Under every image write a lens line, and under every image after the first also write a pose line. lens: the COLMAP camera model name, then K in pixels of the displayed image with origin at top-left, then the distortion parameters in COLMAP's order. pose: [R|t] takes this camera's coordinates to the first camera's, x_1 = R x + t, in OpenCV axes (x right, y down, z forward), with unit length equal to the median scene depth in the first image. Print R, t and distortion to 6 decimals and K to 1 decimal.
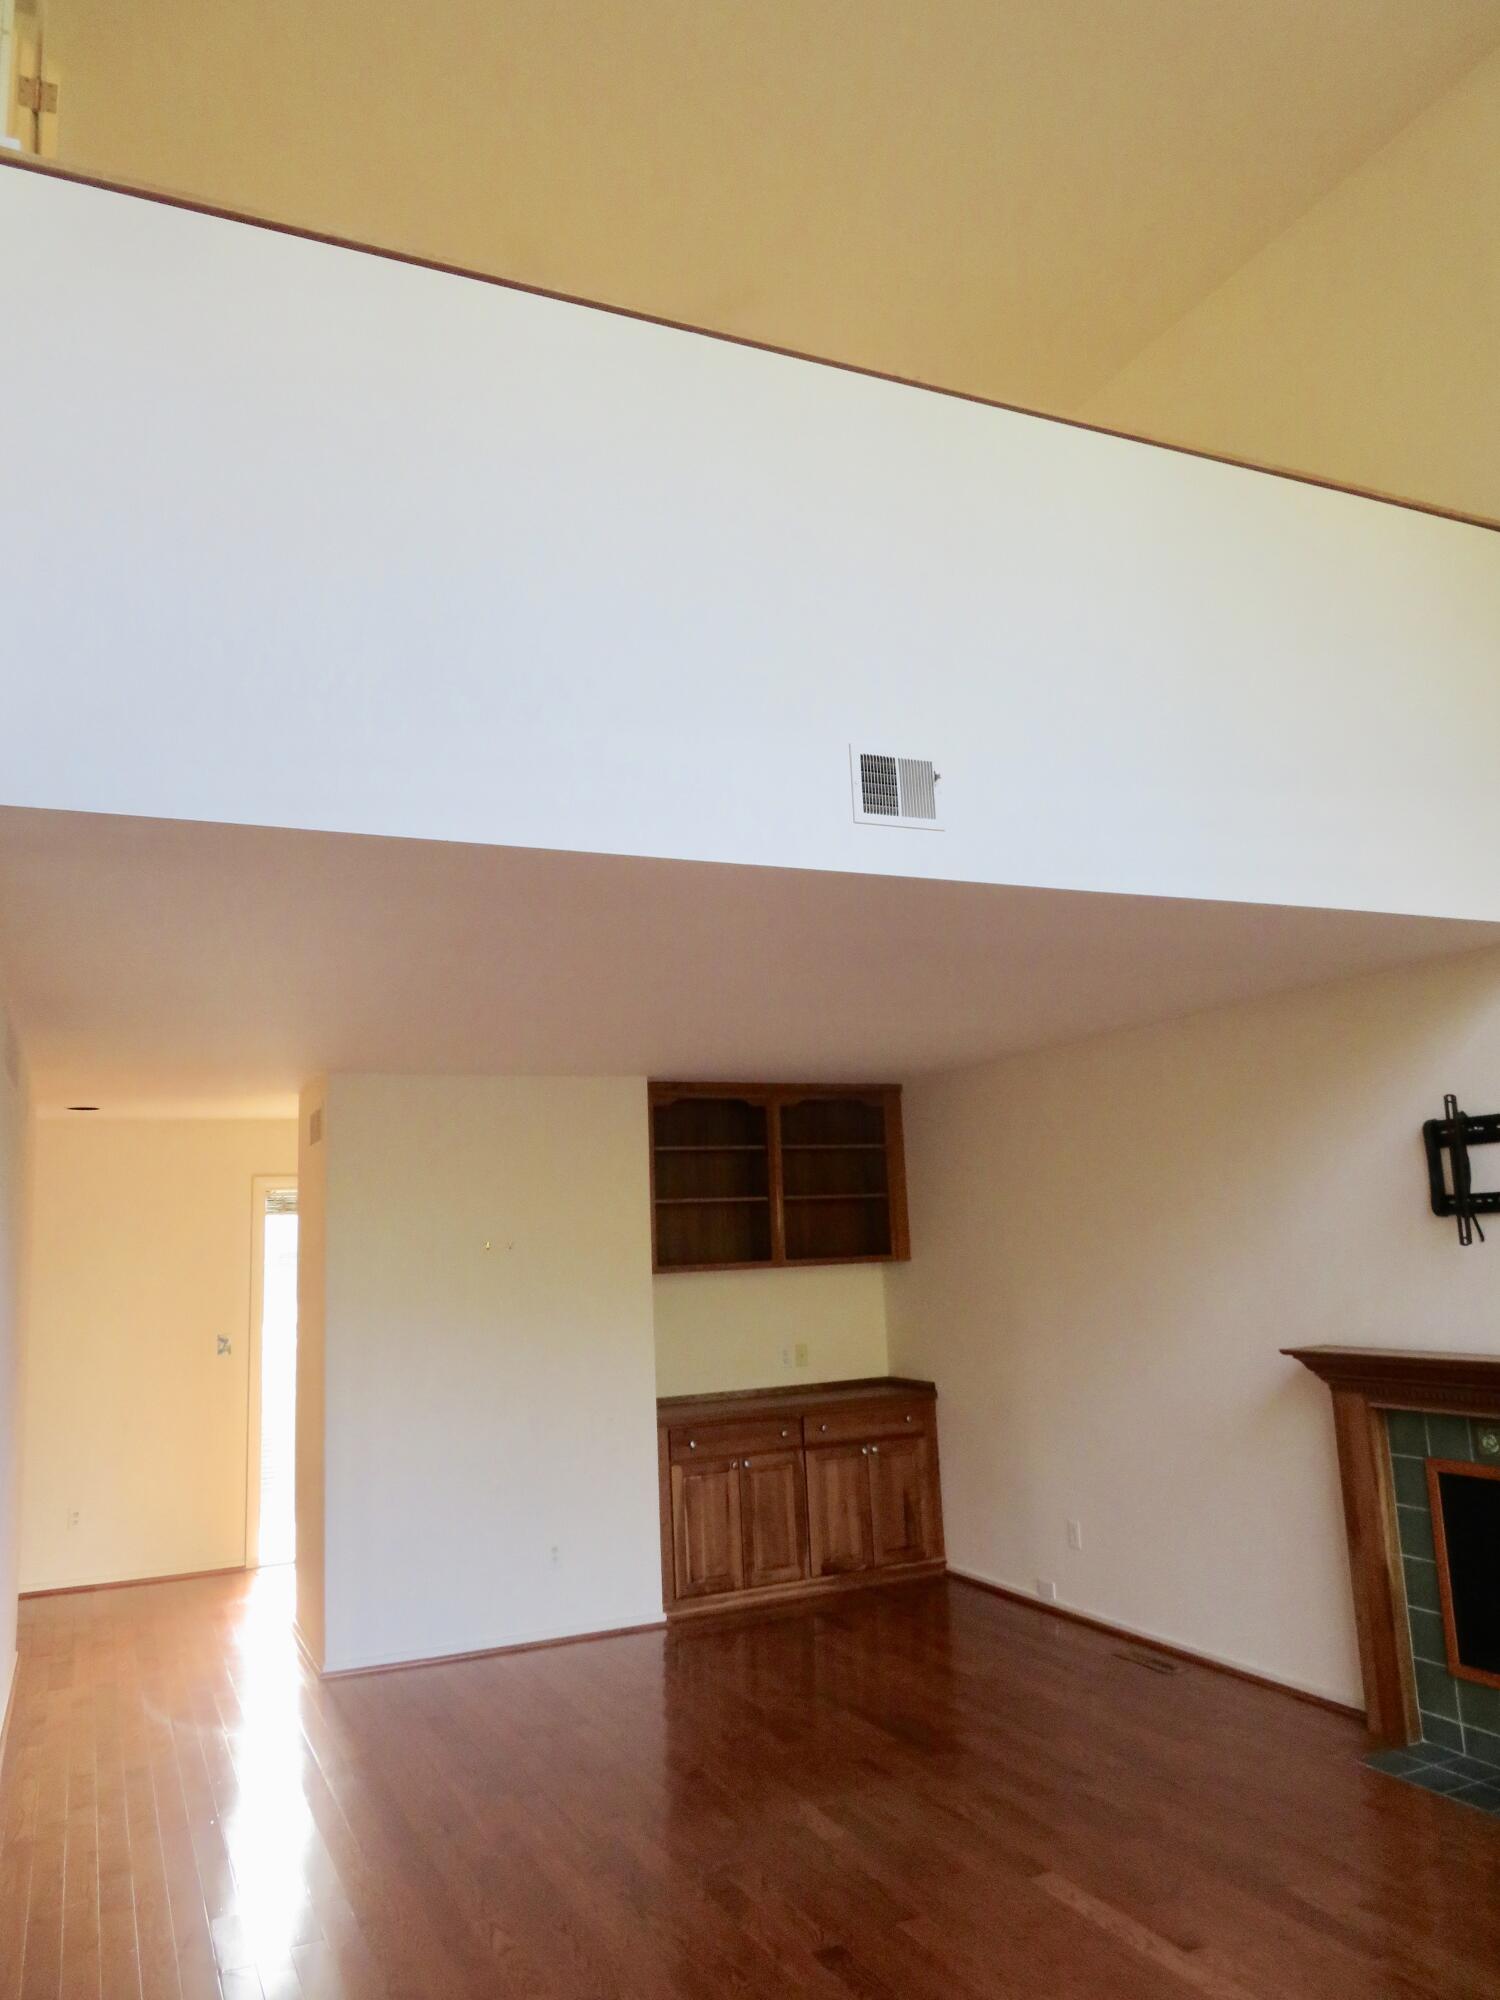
lens RADIAL K [[1438.5, 0, 747.2], [0, 1438.5, 999.2], [0, 0, 1]] dist [-0.019335, 0.023523]
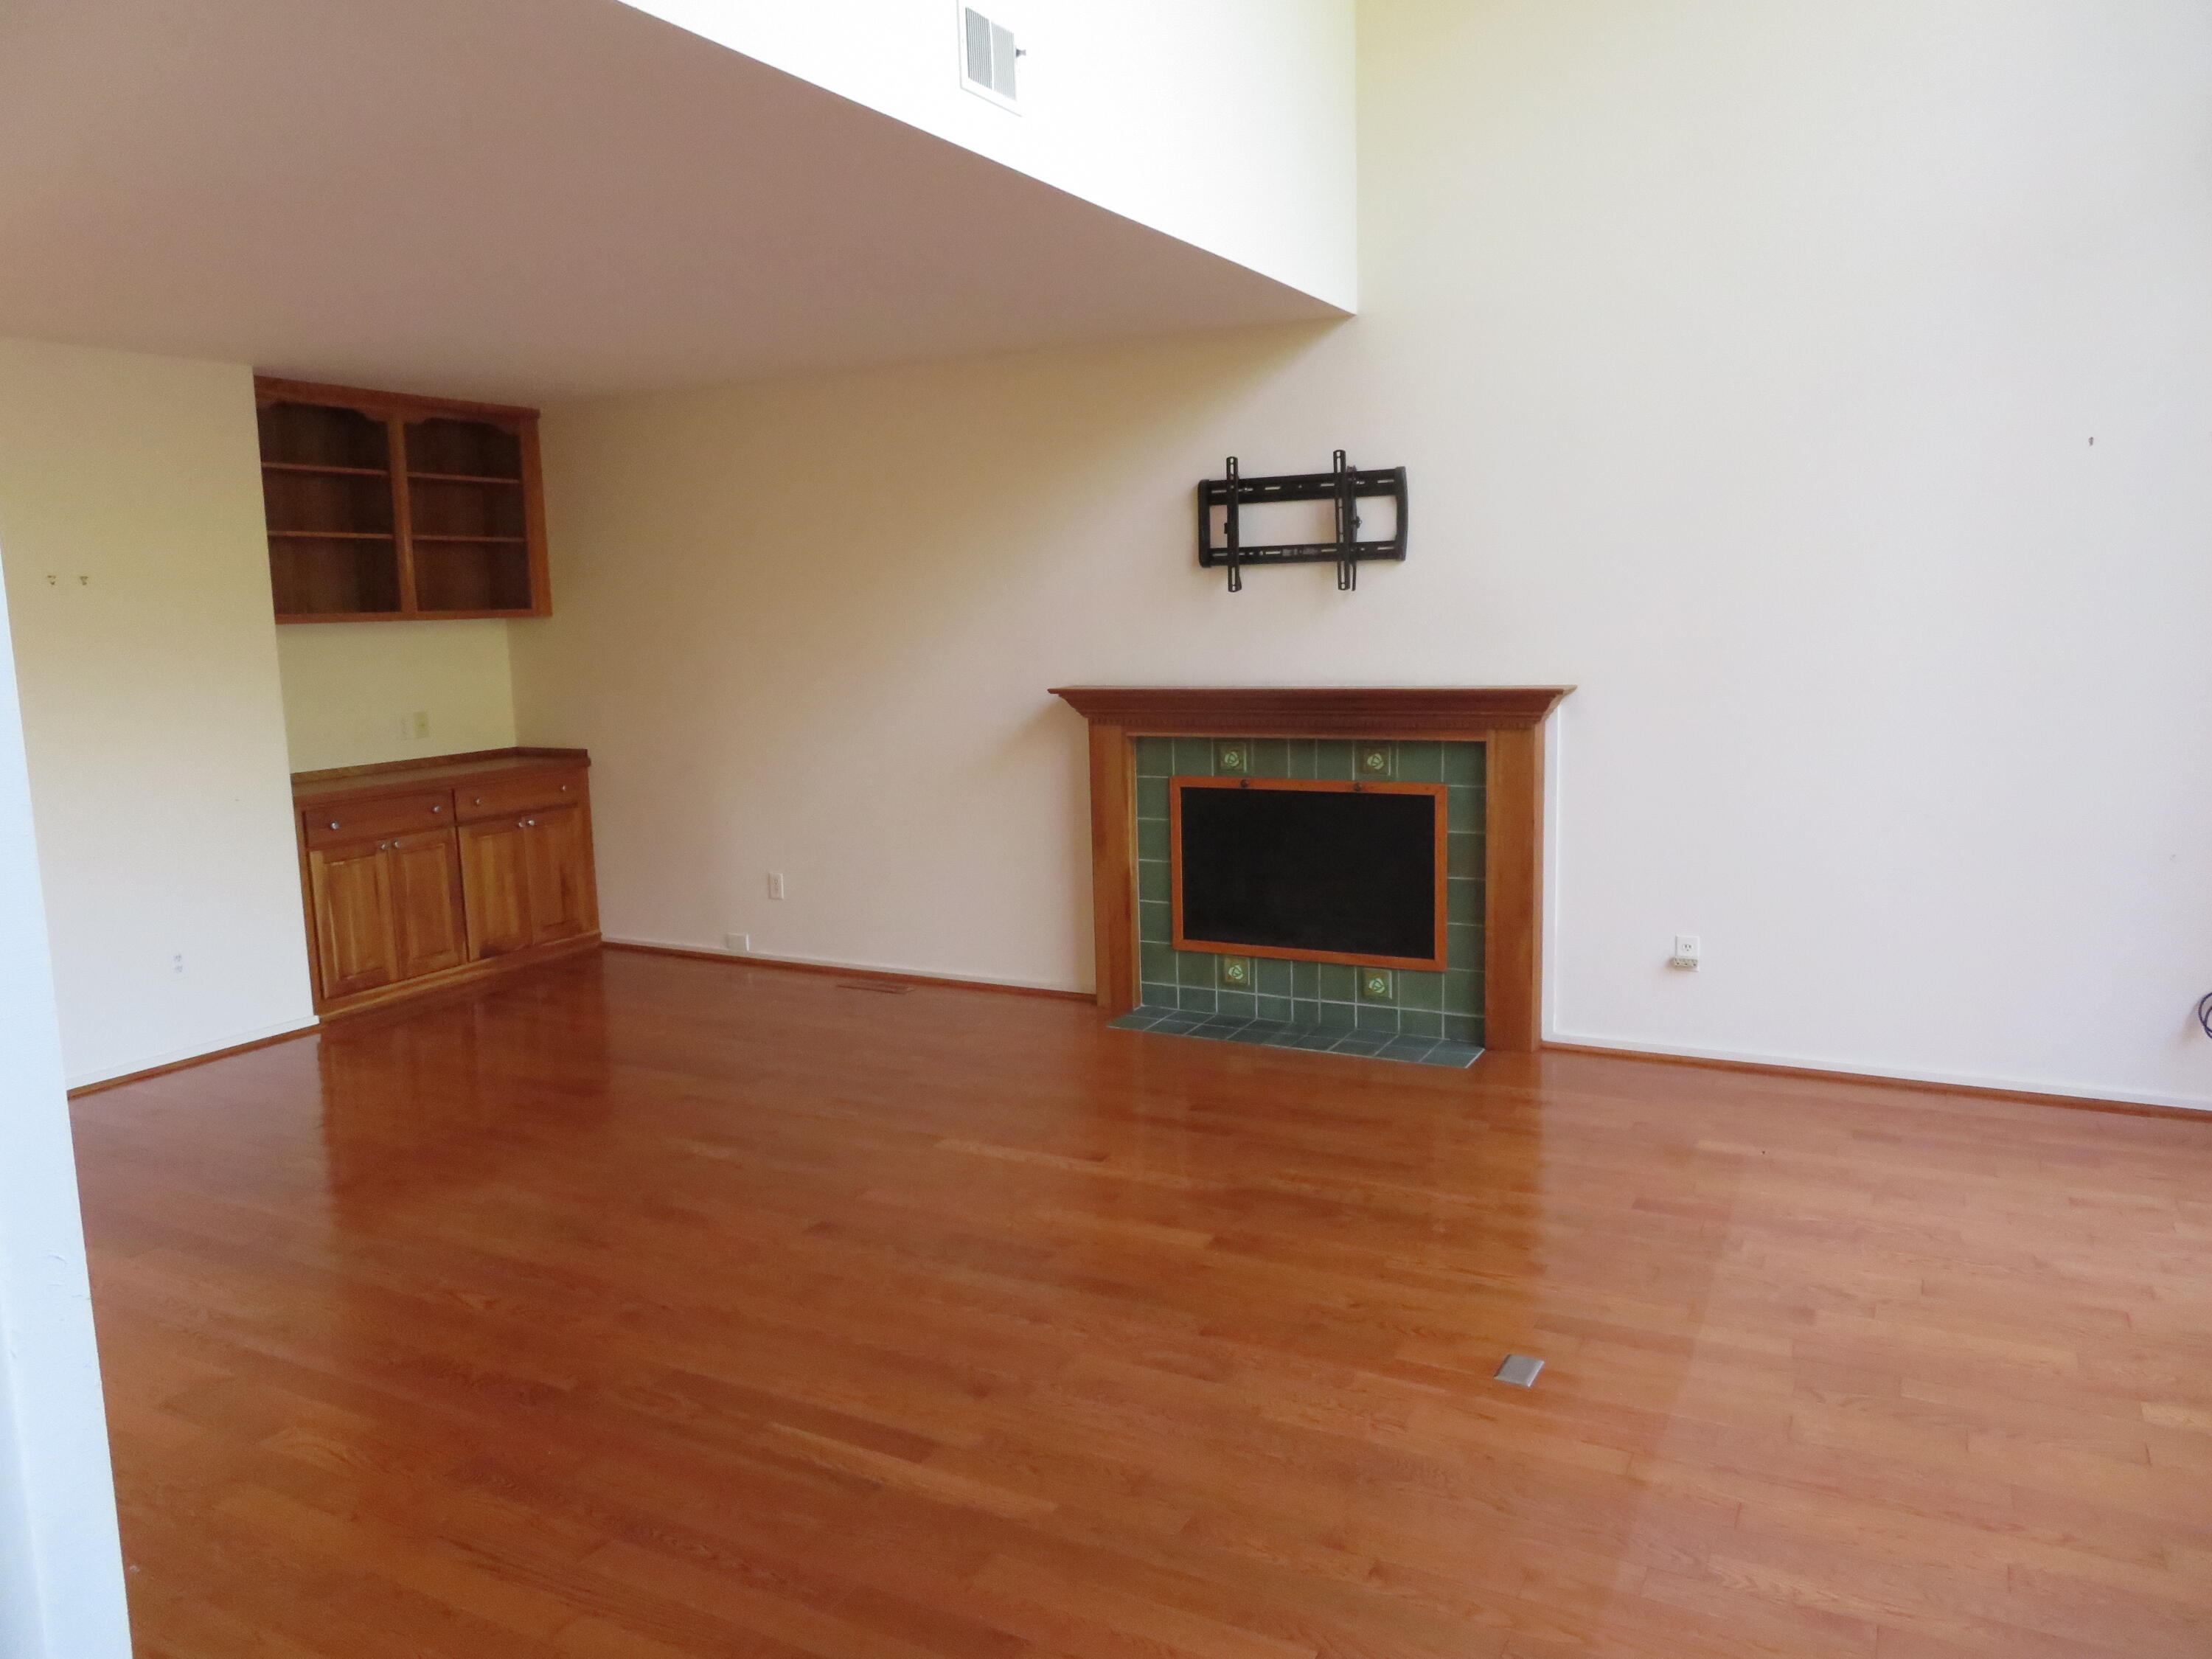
lens RADIAL K [[1591.0, 0, 1101.3], [0, 1591.0, 828.8], [0, 0, 1]] dist [-0.019335, 0.023523]
pose [[0.801495, -0.063082, 0.594664, -0.231970], [-0.108642, 0.962511, 0.248533, 0.033142], [-0.588049, -0.263804, 0.764595, 0.028406]]
